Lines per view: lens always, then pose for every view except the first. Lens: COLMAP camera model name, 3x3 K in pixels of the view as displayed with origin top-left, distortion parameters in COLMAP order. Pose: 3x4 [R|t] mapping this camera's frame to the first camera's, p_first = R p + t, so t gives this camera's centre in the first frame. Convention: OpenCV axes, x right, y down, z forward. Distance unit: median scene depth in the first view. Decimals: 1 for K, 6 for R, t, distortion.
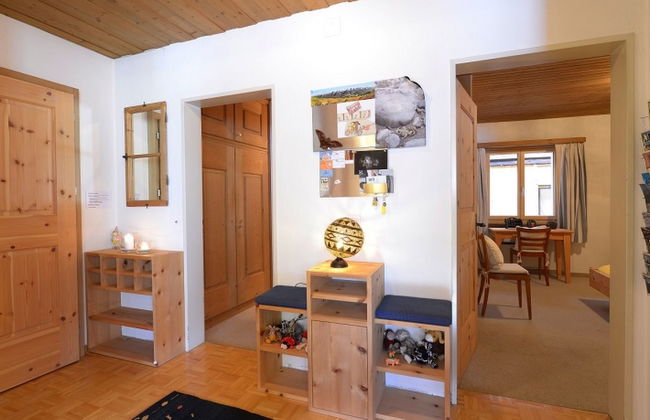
lens RADIAL K [[322.4, 0, 326.0], [0, 322.4, 191.0], [0, 0, 1]] dist [-0.001716, -0.000171]
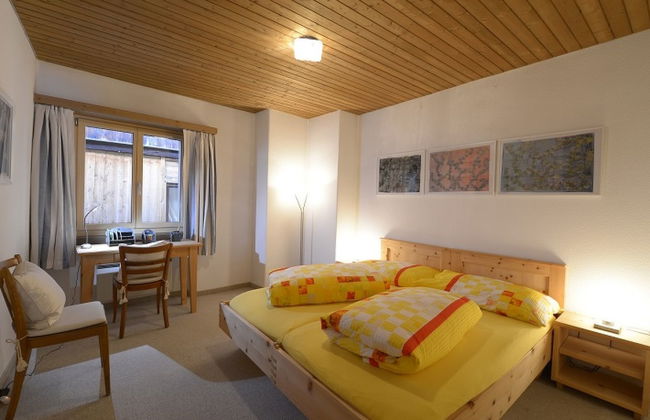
lens RADIAL K [[290.0, 0, 325.0], [0, 290.0, 210.0], [0, 0, 1]] dist [0.000749, 0.000147]
pose [[0.501842, 0.007779, 0.864924, 0.300898], [-0.027882, 0.999585, 0.007188, 0.029183], [-0.864510, -0.027723, 0.501851, 0.377813]]
